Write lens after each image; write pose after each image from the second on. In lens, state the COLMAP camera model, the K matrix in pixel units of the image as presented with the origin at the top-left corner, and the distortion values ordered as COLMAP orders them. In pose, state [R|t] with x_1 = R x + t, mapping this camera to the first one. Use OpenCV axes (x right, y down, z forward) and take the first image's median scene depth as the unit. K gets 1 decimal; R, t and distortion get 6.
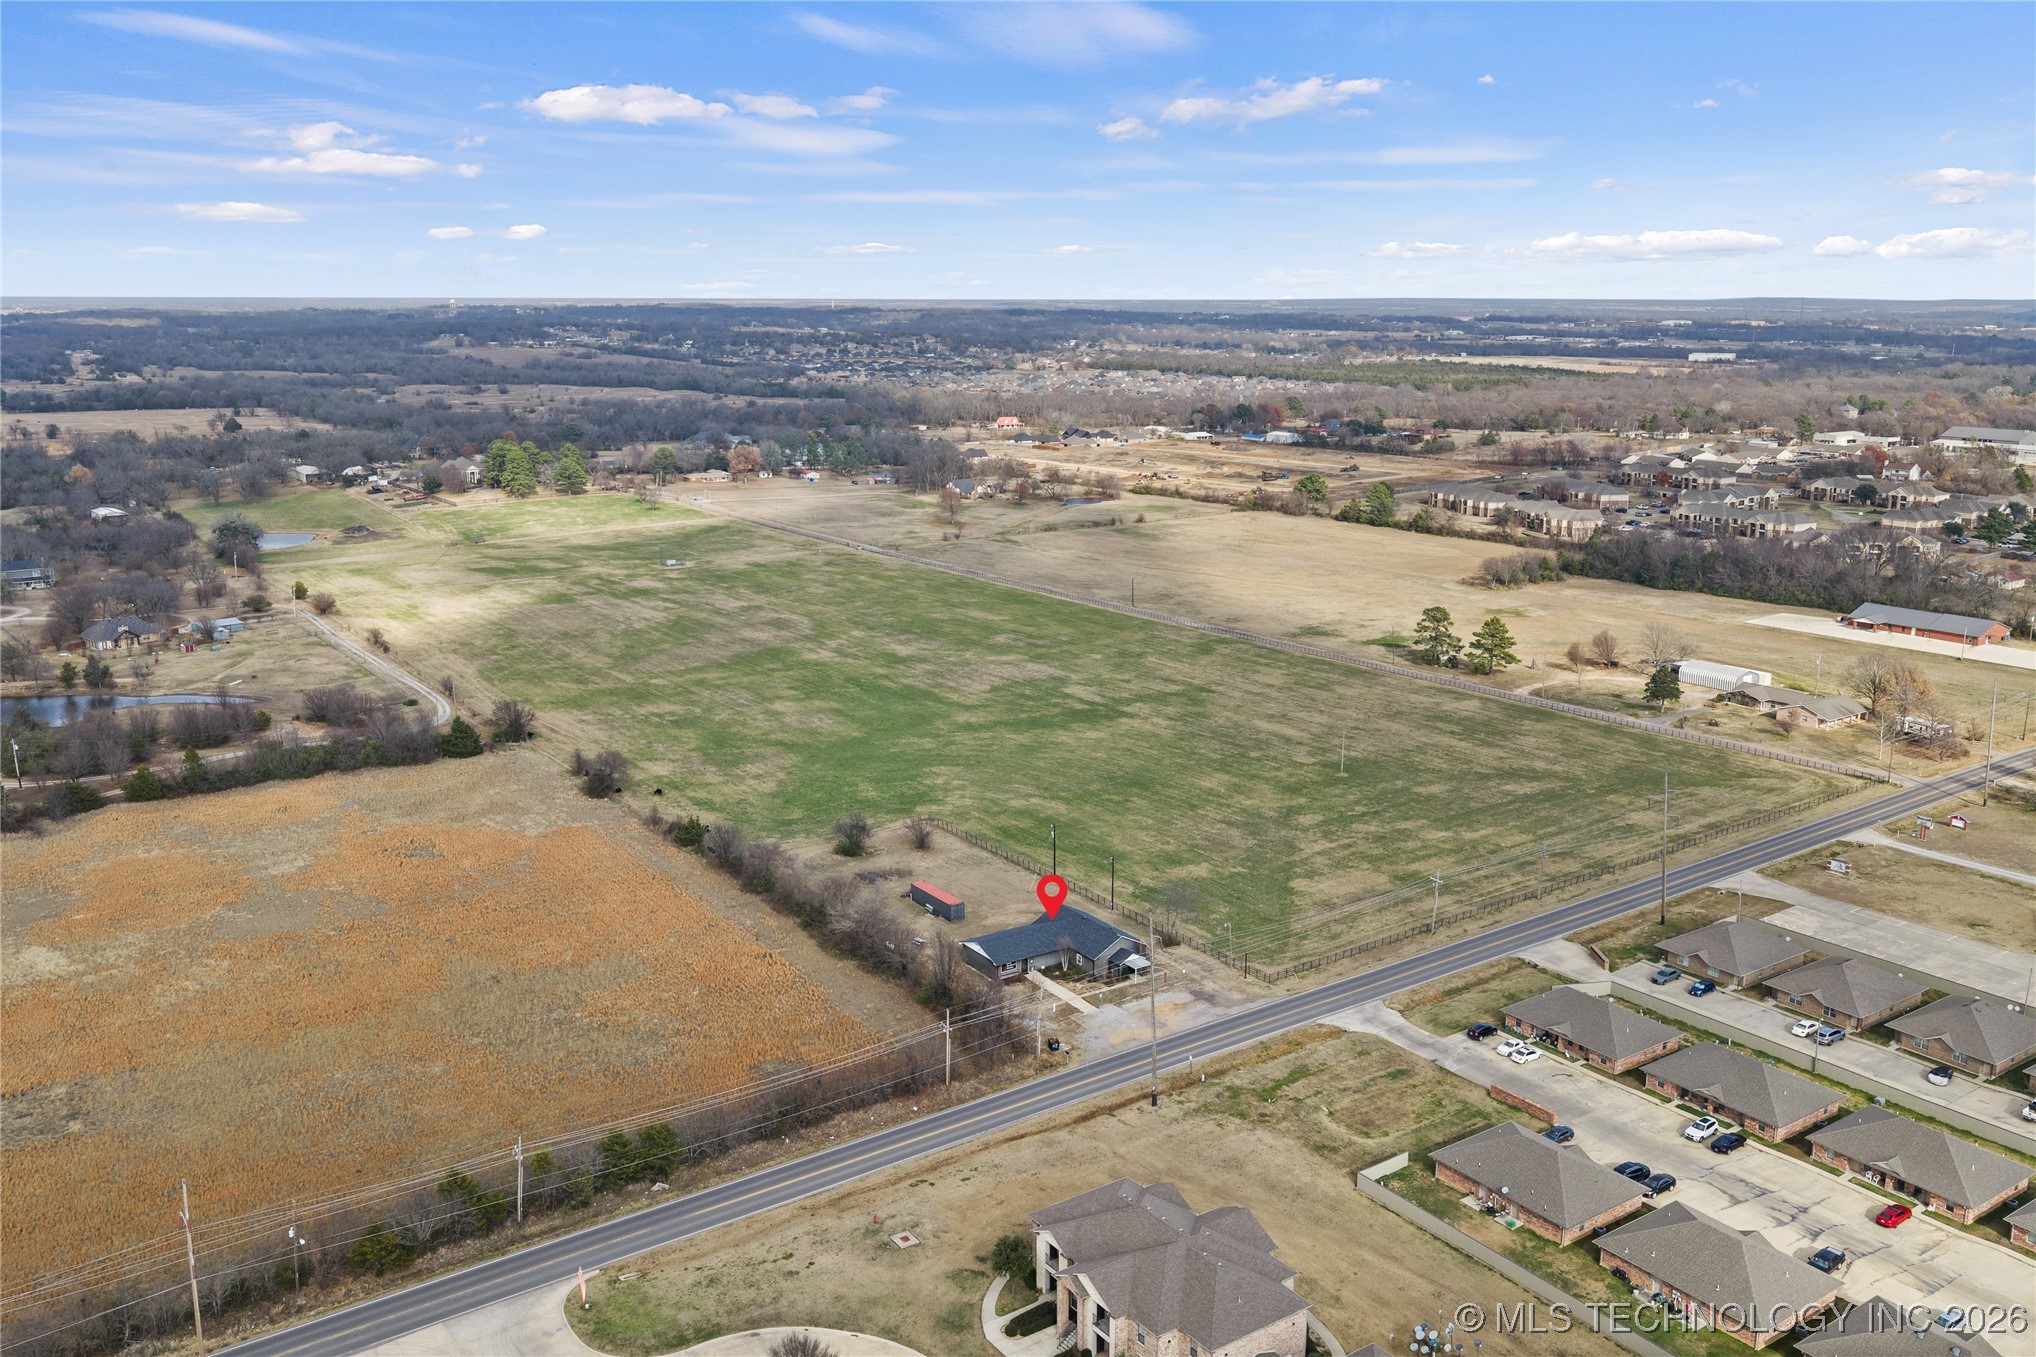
lens RADIAL K [[1674.3, 0, 1041.0], [0, 1674.3, 681.5], [0, 0, 1]] dist [0.018906, -0.003934]
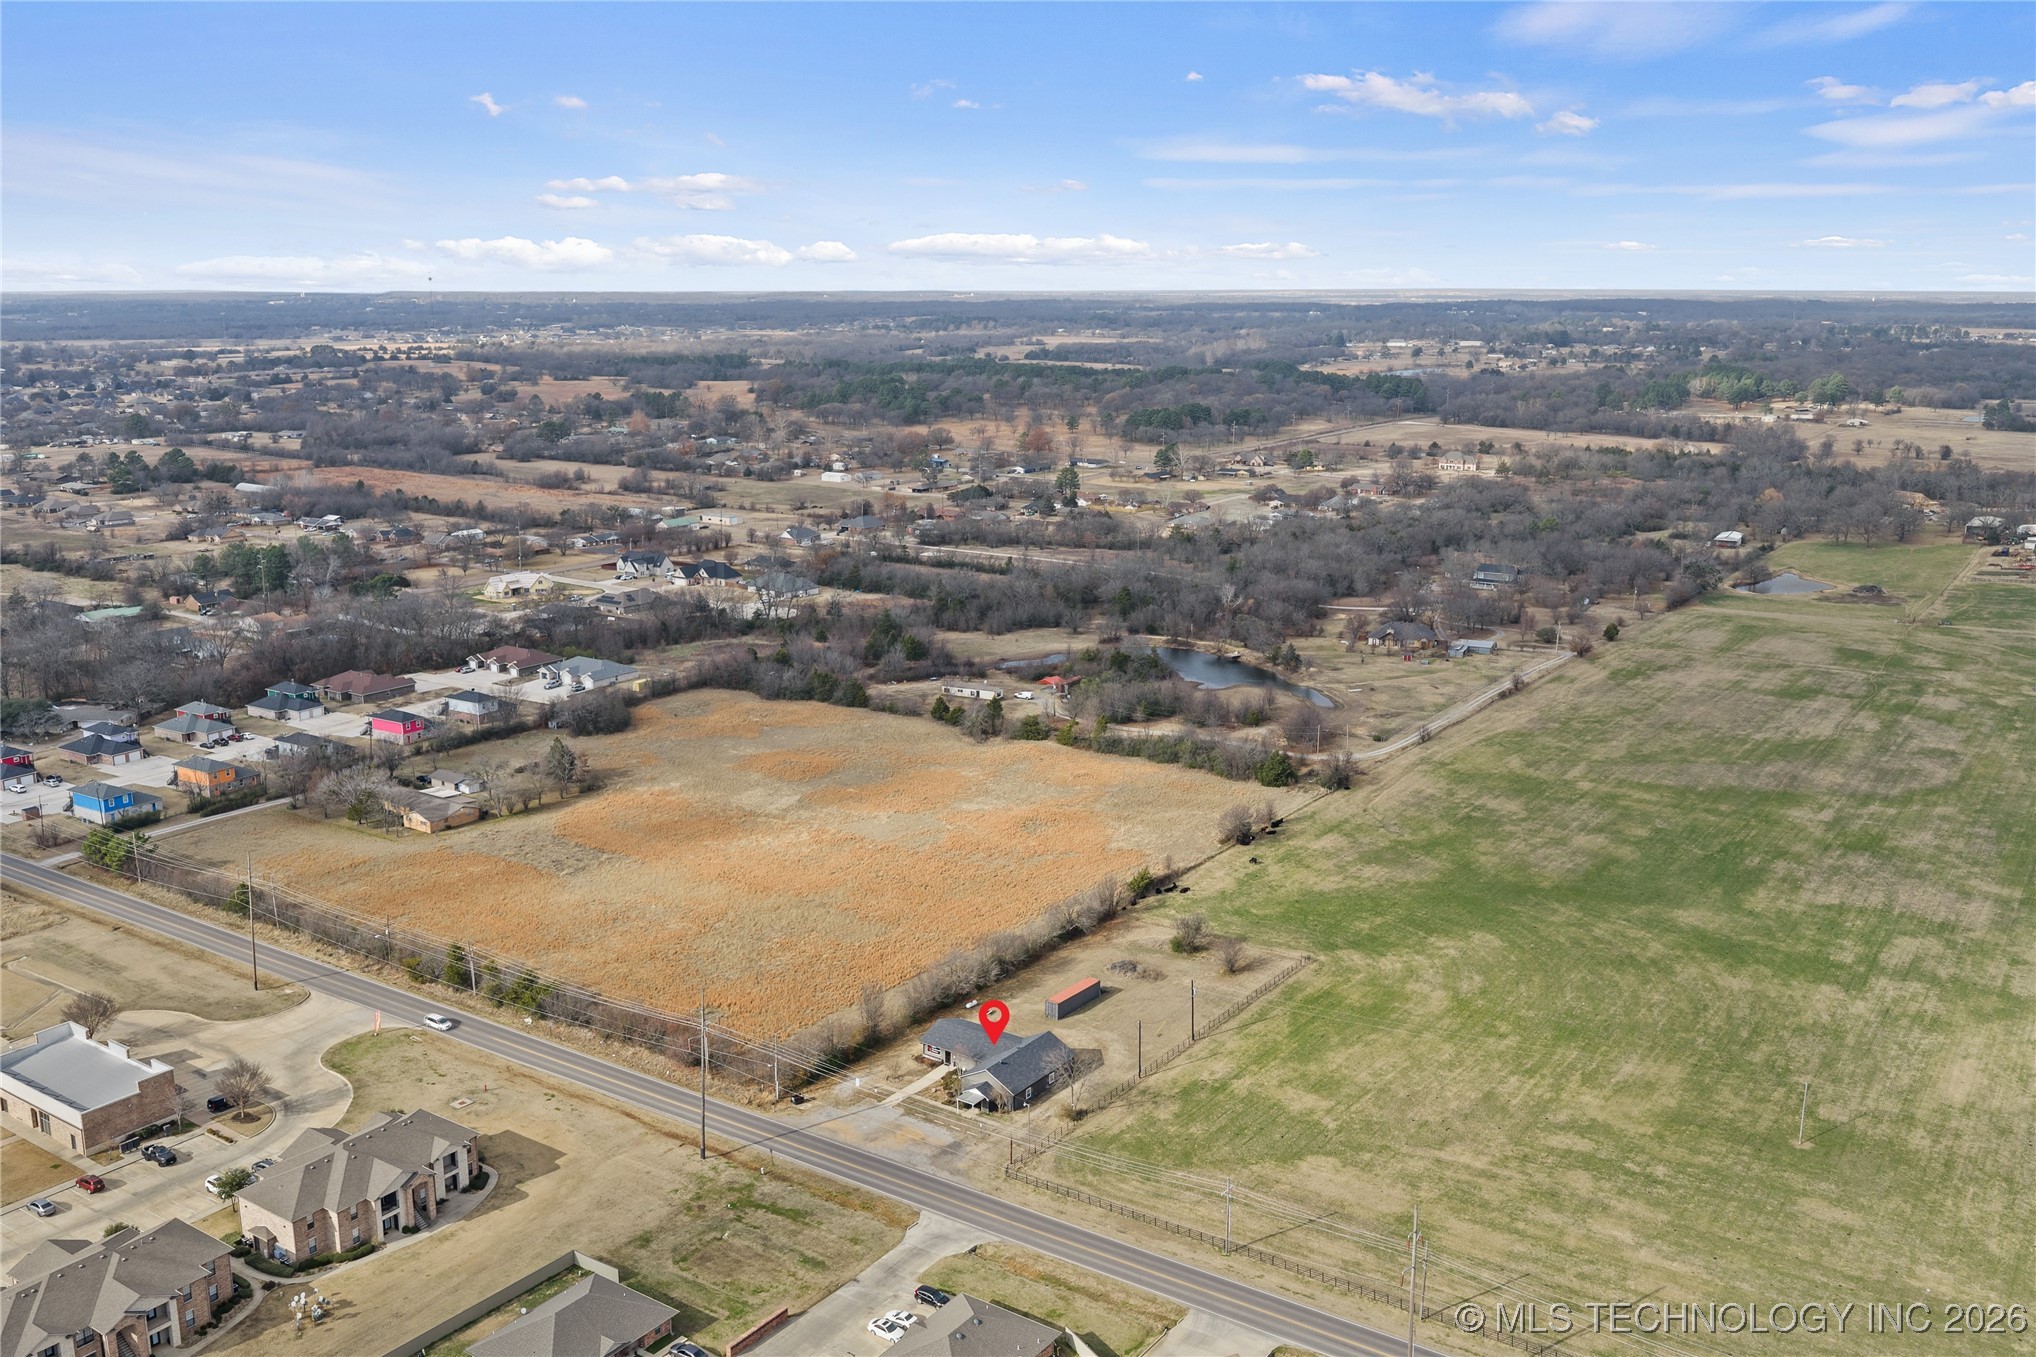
lens RADIAL K [[1741.7, 0, 1049.6], [0, 1741.7, 681.3], [0, 0, 1]] dist [0.007820, -0.000772]
pose [[0.350986, 0.210731, -0.912360, 0.815669], [-0.212857, 0.966795, 0.141417, -0.194558], [0.911867, 0.144567, 0.384187, 0.501574]]
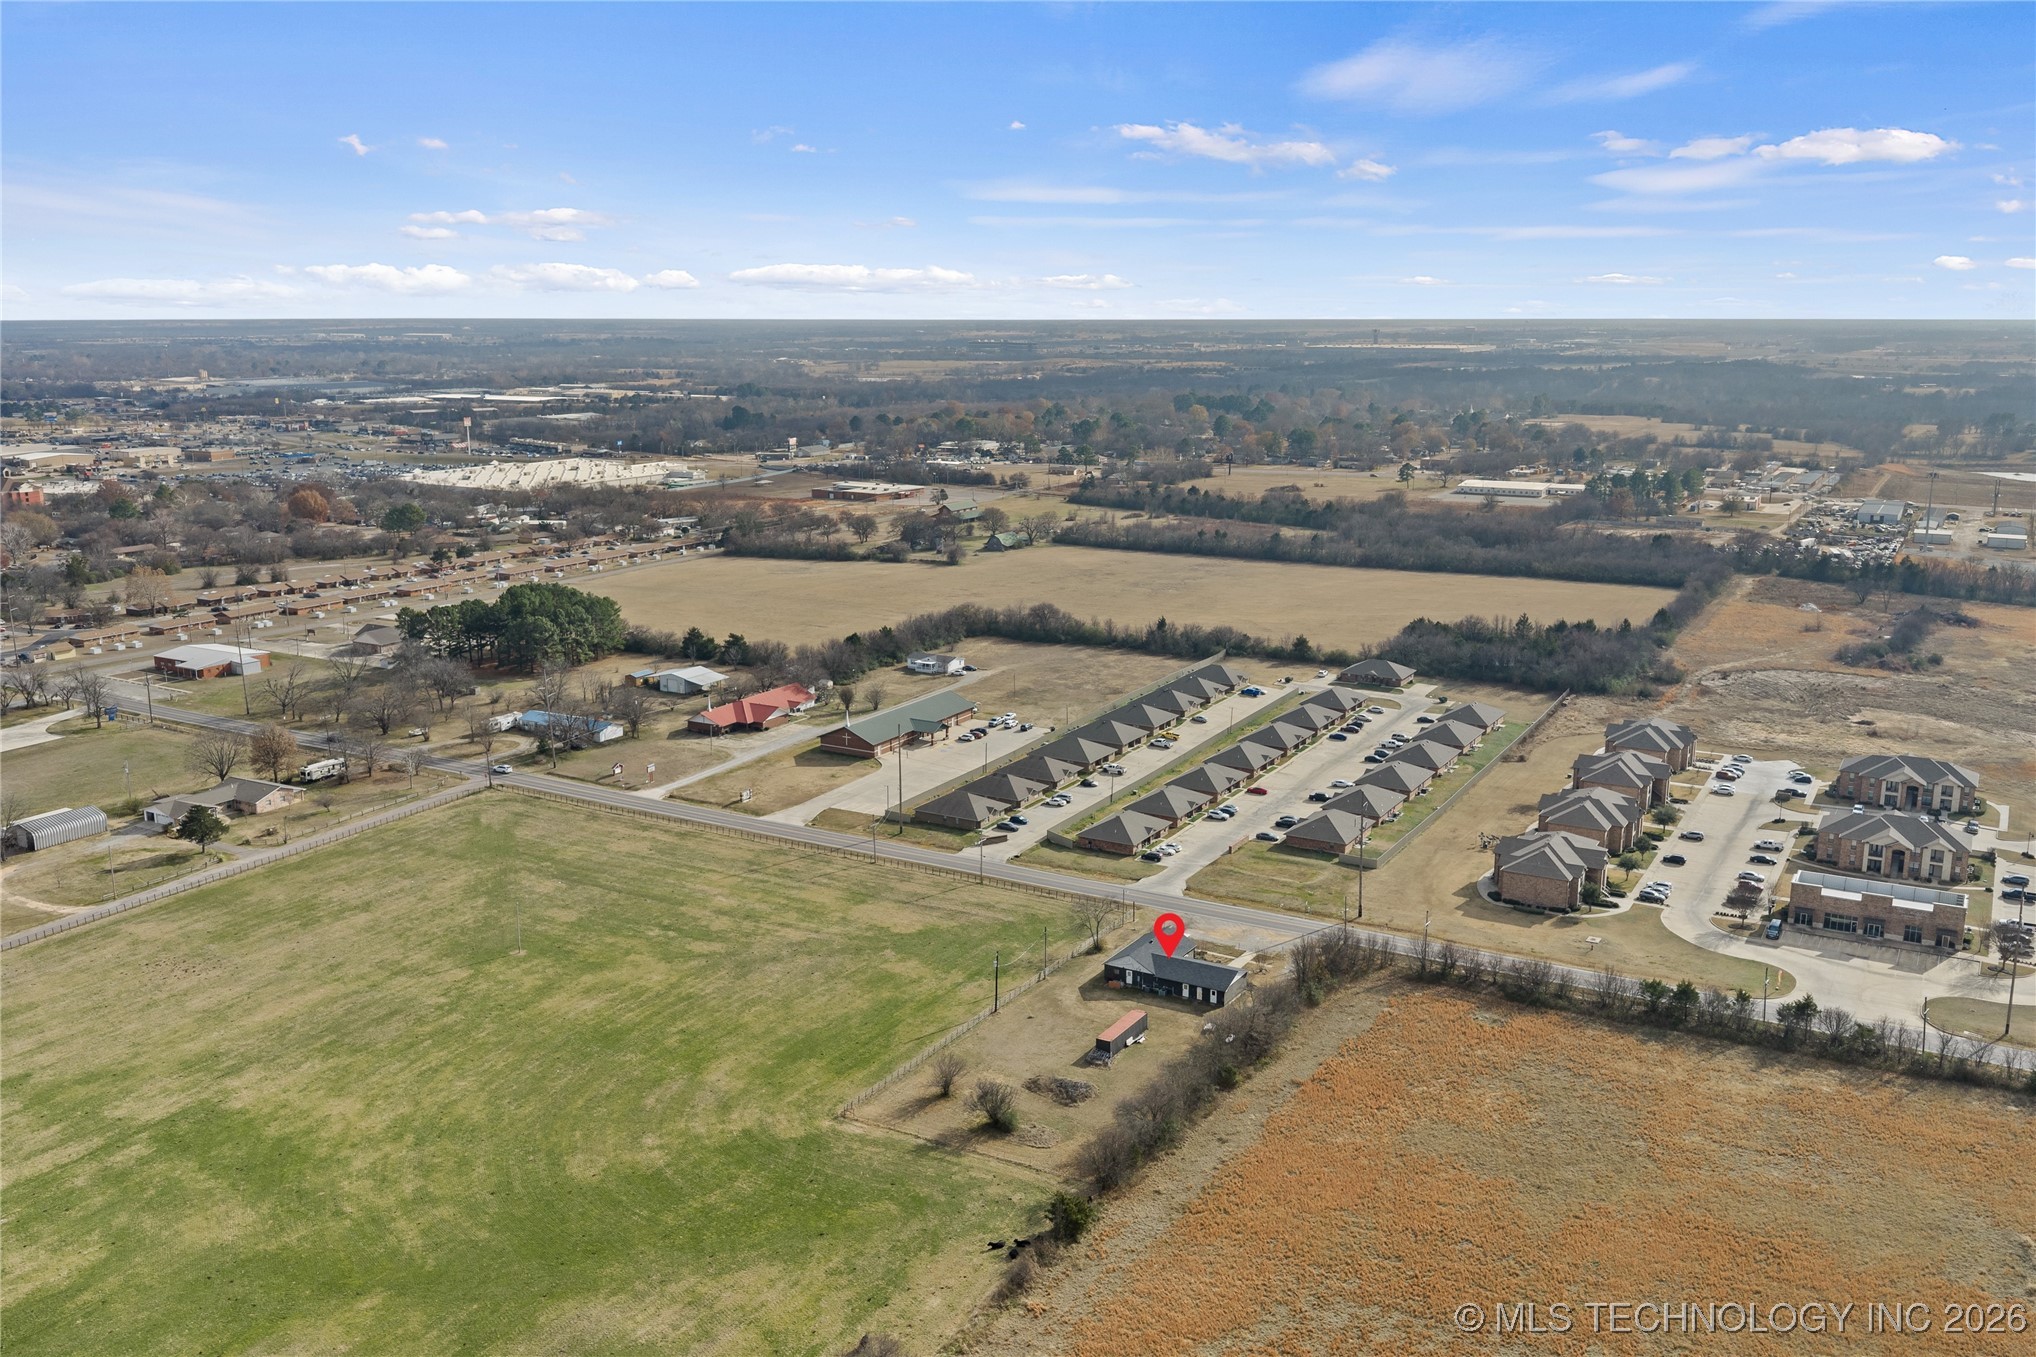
lens RADIAL K [[1692.7, 0, 1018.0], [0, 1692.7, 678.5], [0, 0, 1]] dist [-0.004794, -0.009283]
pose [[-0.416572, -0.197343, 0.887425, -0.804214], [0.205094, 0.930589, 0.303217, -0.343496], [-0.885666, 0.308317, -0.347183, 1.233587]]
